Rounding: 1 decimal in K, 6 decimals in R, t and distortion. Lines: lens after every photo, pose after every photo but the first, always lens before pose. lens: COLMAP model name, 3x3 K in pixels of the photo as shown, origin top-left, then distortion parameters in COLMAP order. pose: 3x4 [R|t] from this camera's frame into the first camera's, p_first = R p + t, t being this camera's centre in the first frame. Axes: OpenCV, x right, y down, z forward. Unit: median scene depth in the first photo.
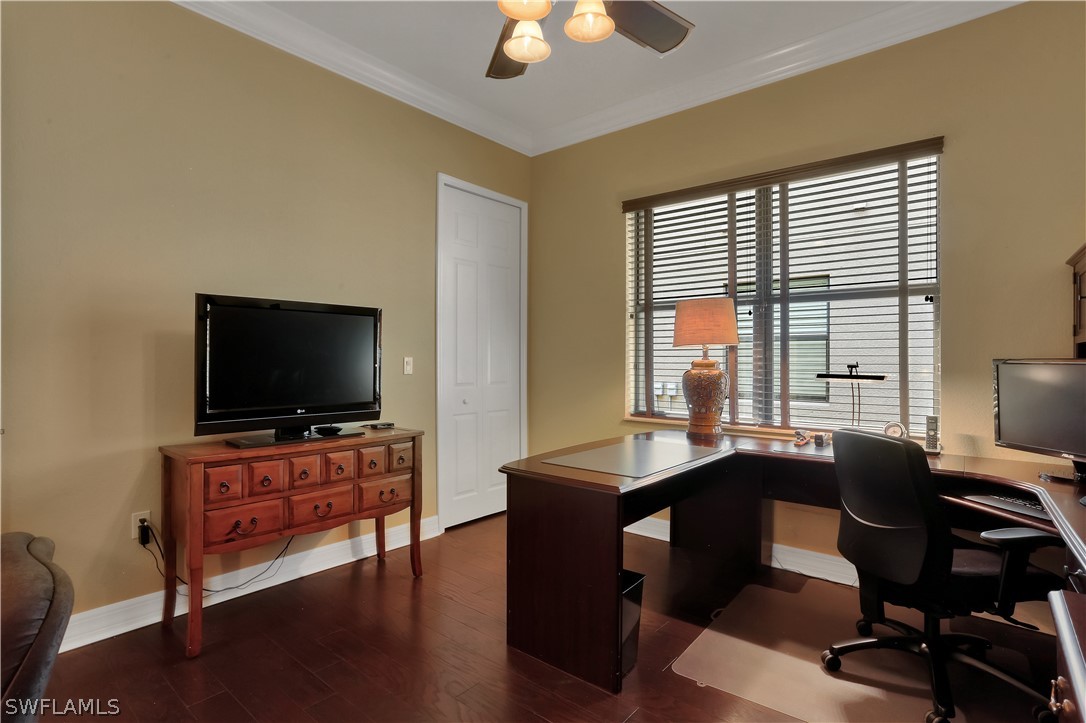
lens RADIAL K [[531.9, 0, 540.1], [0, 531.9, 359.8], [0, 0, 1]] dist [-0.045790, 0.028273]
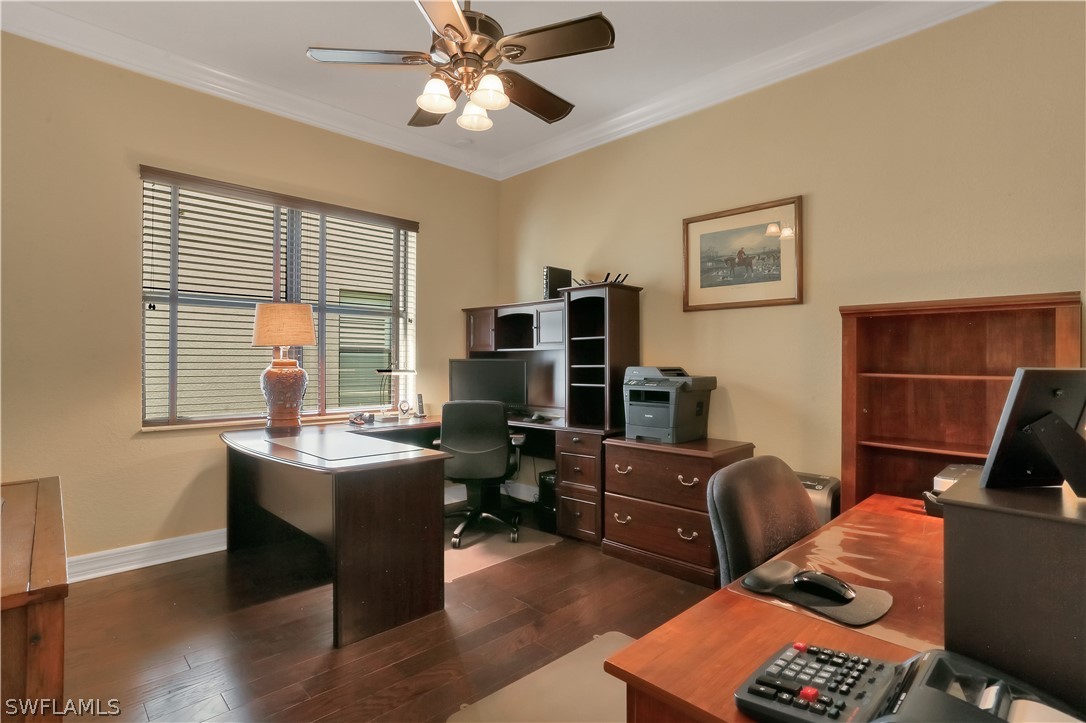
lens RADIAL K [[531.9, 0, 540.1], [0, 531.9, 359.8], [0, 0, 1]] dist [-0.045790, 0.028273]
pose [[0.119752, 0.009920, 0.992754, -0.672580], [-0.000499, 0.999951, -0.009932, 0.012701], [-0.992804, 0.000694, 0.119751, 0.355837]]
